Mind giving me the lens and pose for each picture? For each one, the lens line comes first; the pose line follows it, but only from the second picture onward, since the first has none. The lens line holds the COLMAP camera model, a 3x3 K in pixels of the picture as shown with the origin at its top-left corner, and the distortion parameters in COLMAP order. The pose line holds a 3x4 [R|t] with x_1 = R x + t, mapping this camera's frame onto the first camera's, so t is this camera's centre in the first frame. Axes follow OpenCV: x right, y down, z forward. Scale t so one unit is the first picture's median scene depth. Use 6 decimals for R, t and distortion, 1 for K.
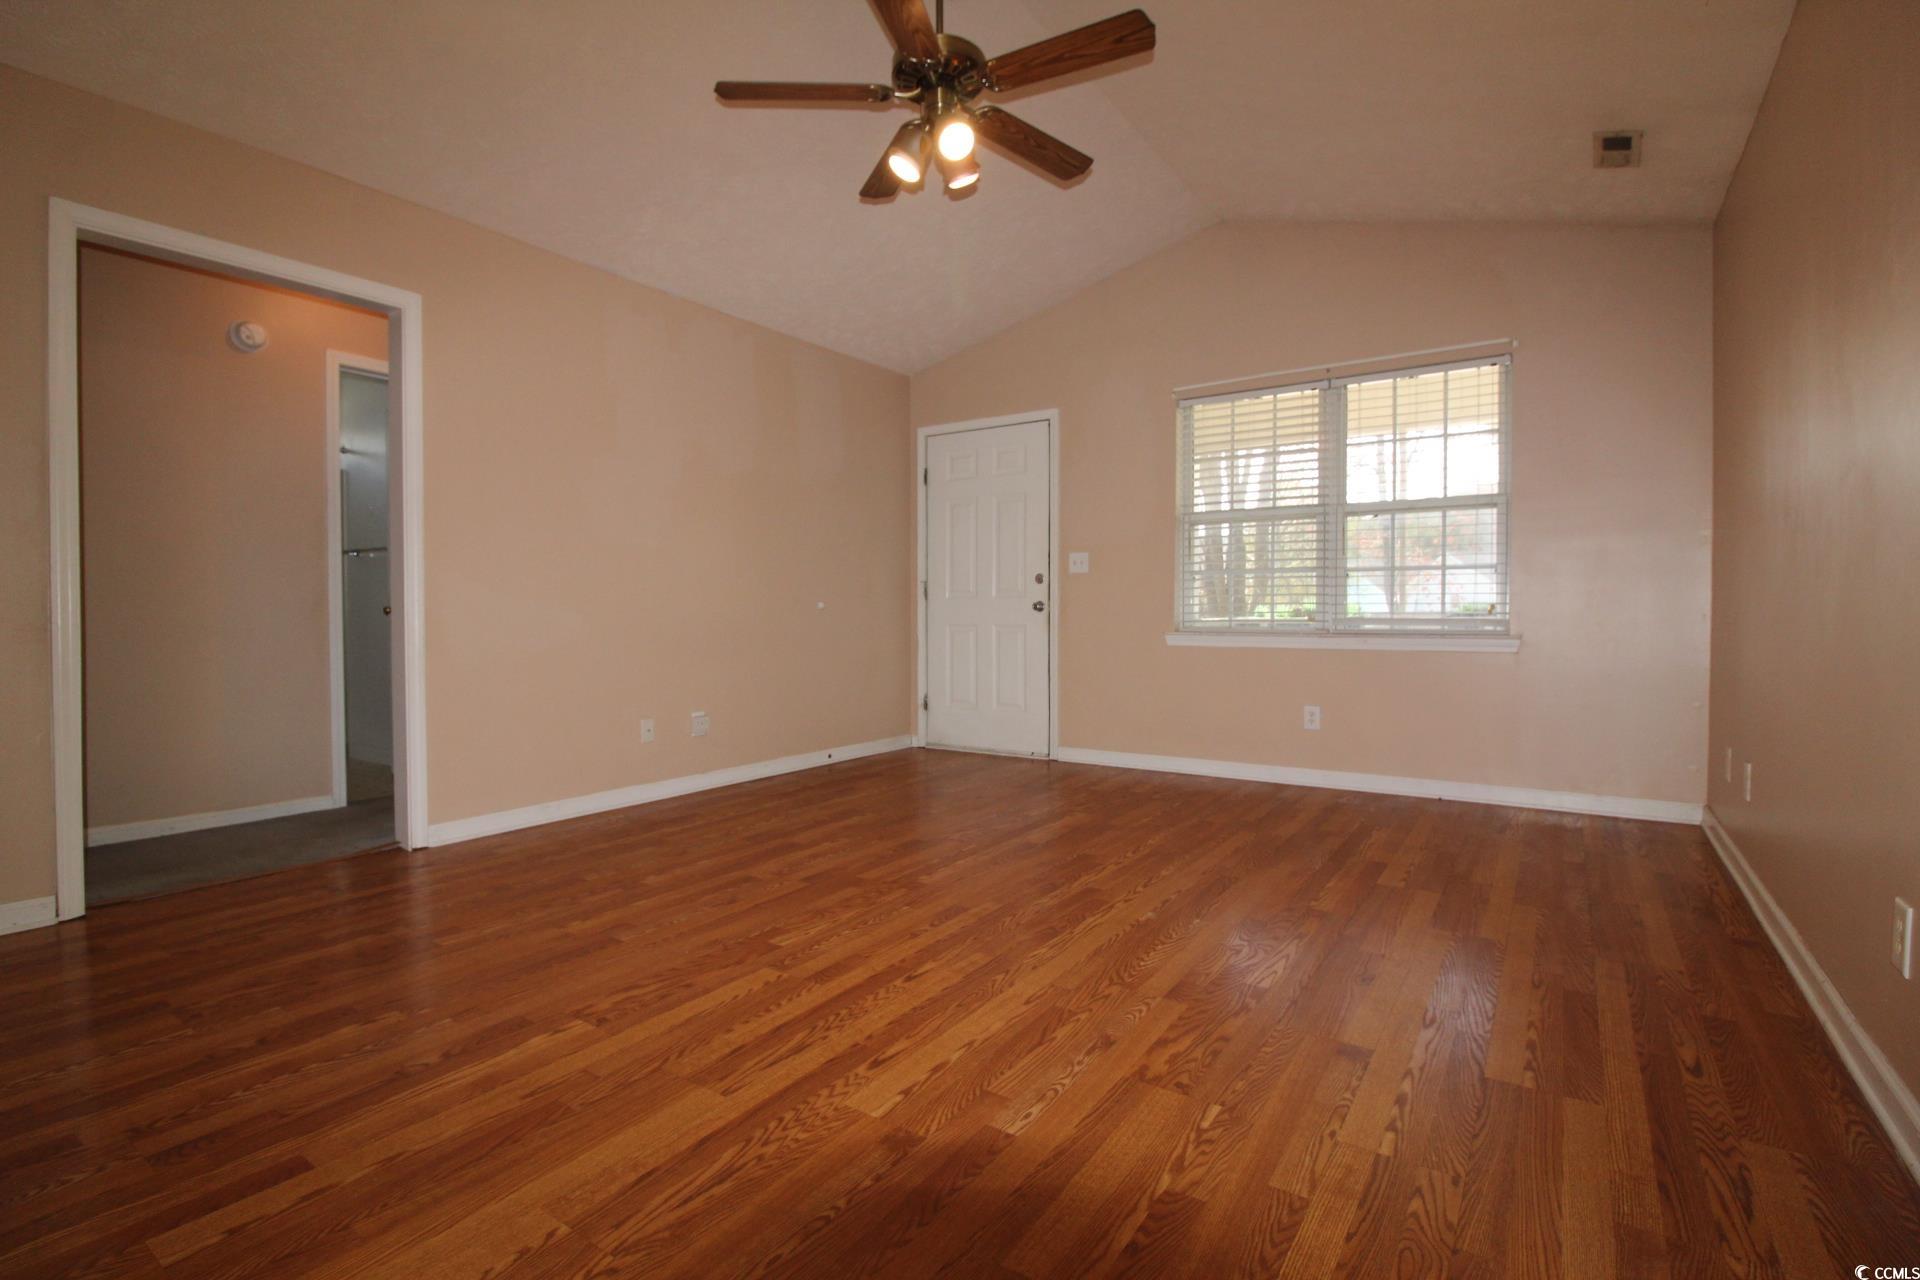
lens RADIAL K [[886.3, 0, 965.7], [0, 886.3, 636.7], [0, 0, 1]] dist [-0.002666, -0.010851]
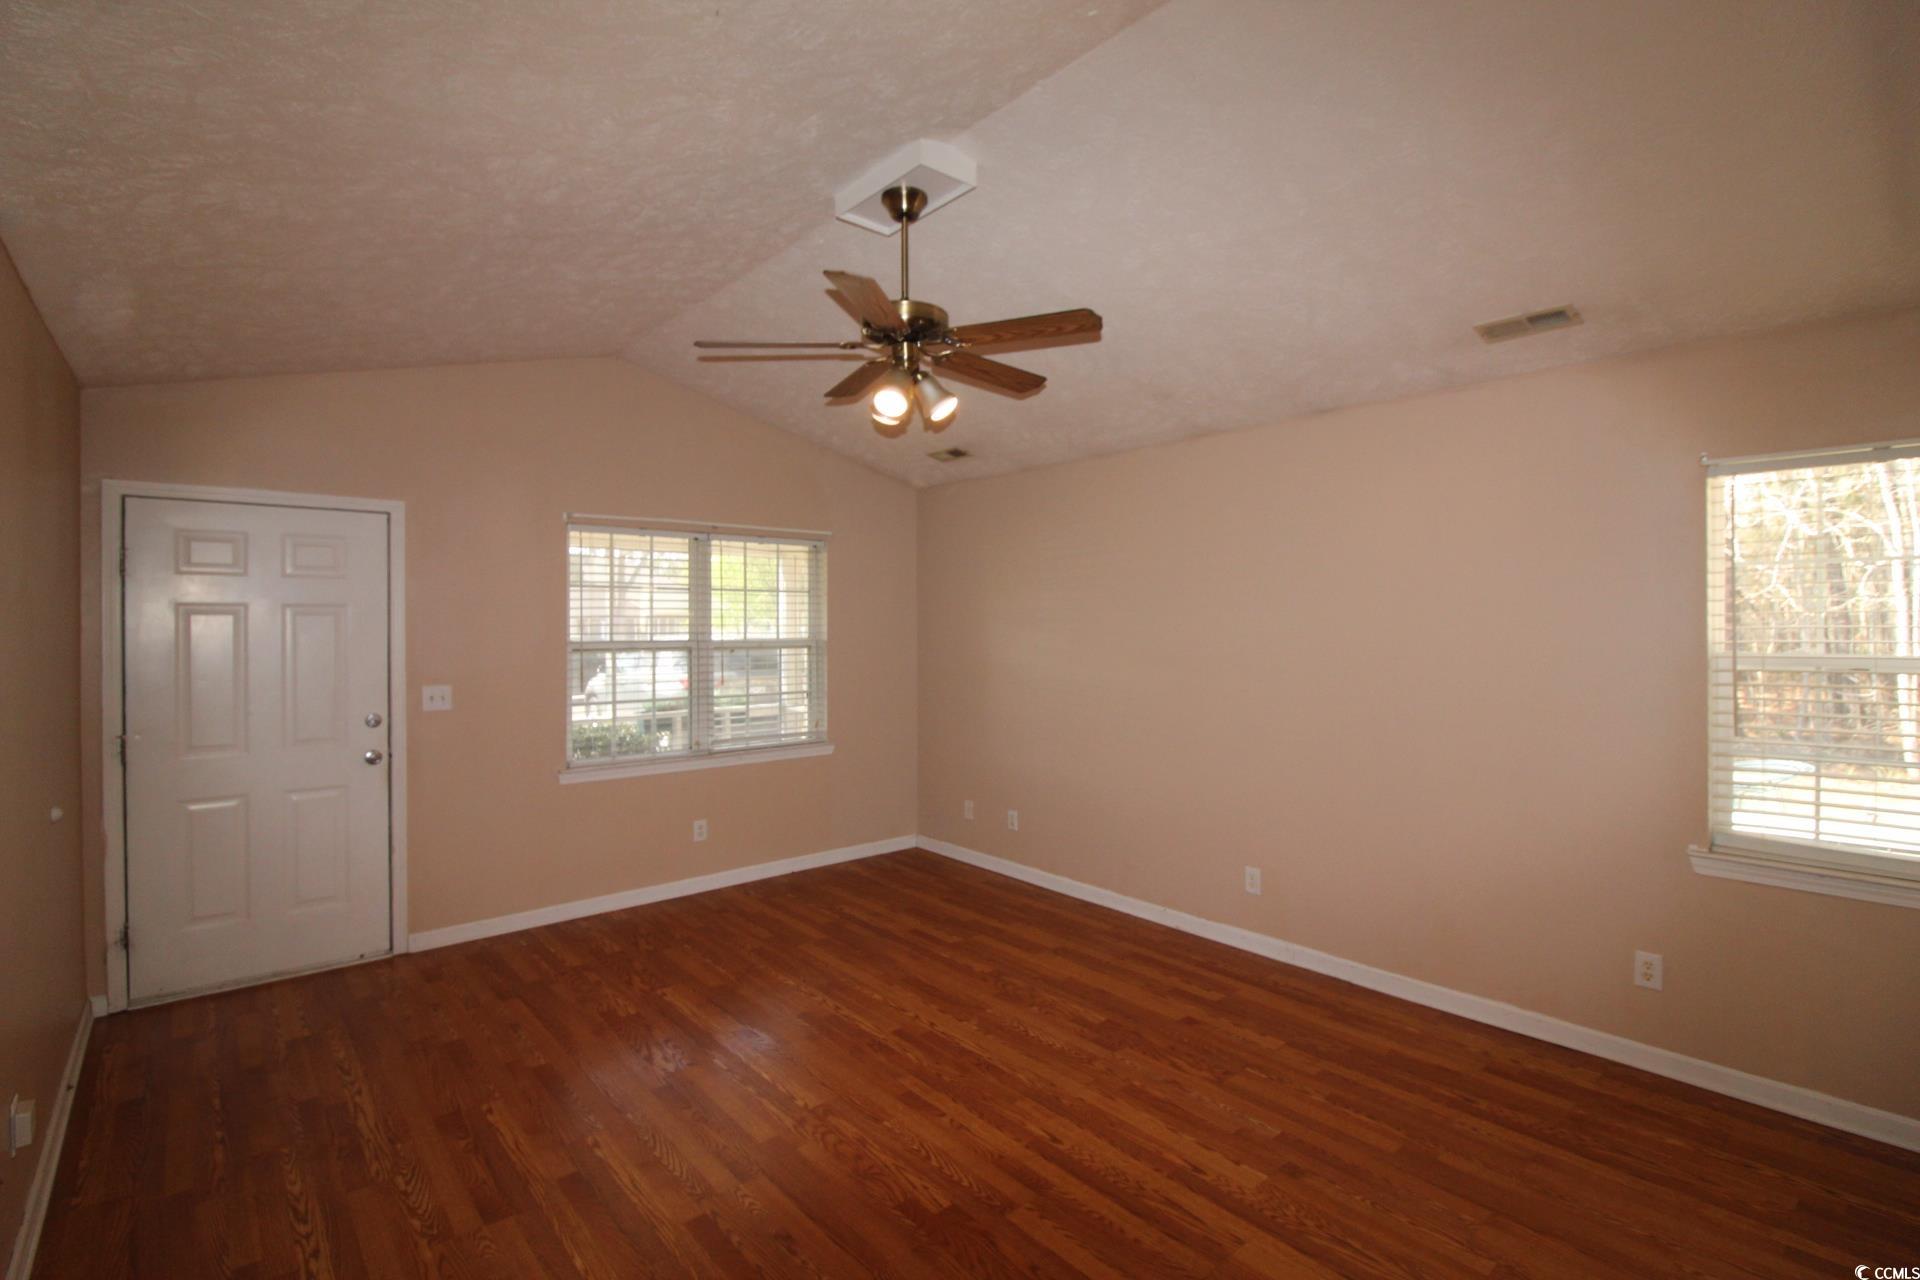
lens RADIAL K [[886.3, 0, 962.2], [0, 886.3, 634.4], [0, 0, 1]] dist [-0.002666, -0.010851]
pose [[0.263508, -0.007900, 0.964625, -1.026688], [0.028480, 0.999594, 0.000407, -0.253418], [-0.964237, 0.027366, 0.263626, 0.640242]]
